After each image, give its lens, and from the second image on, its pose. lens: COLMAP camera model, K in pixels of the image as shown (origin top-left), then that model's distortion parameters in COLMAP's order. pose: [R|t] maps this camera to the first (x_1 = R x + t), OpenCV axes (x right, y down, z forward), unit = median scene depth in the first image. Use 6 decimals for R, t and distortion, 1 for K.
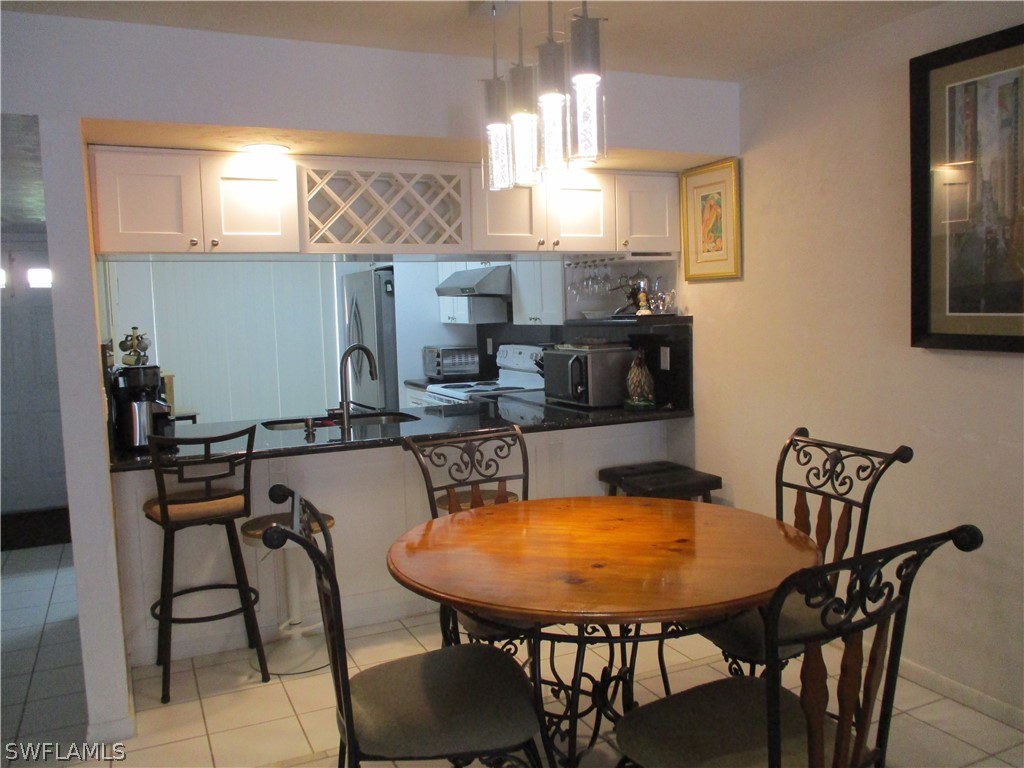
lens RADIAL K [[829.6, 0, 512.0], [0, 829.6, 384.0], [0, 0, 1]] dist [-0.031087, 0.007172]
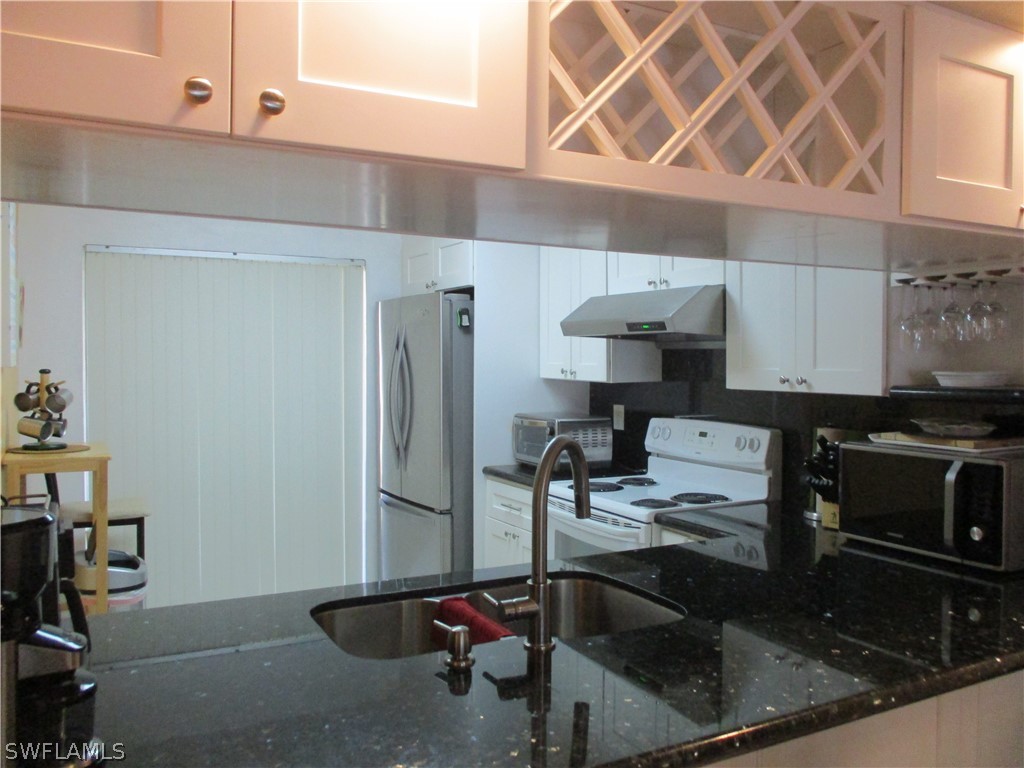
lens RADIAL K [[829.6, 0, 512.0], [0, 829.6, 384.0], [0, 0, 1]] dist [-0.031087, 0.007172]
pose [[0.997716, 0.031612, 0.059699, -0.175055], [-0.028001, 0.997782, -0.060386, -0.035424], [-0.061475, 0.058577, 0.996388, 0.431203]]
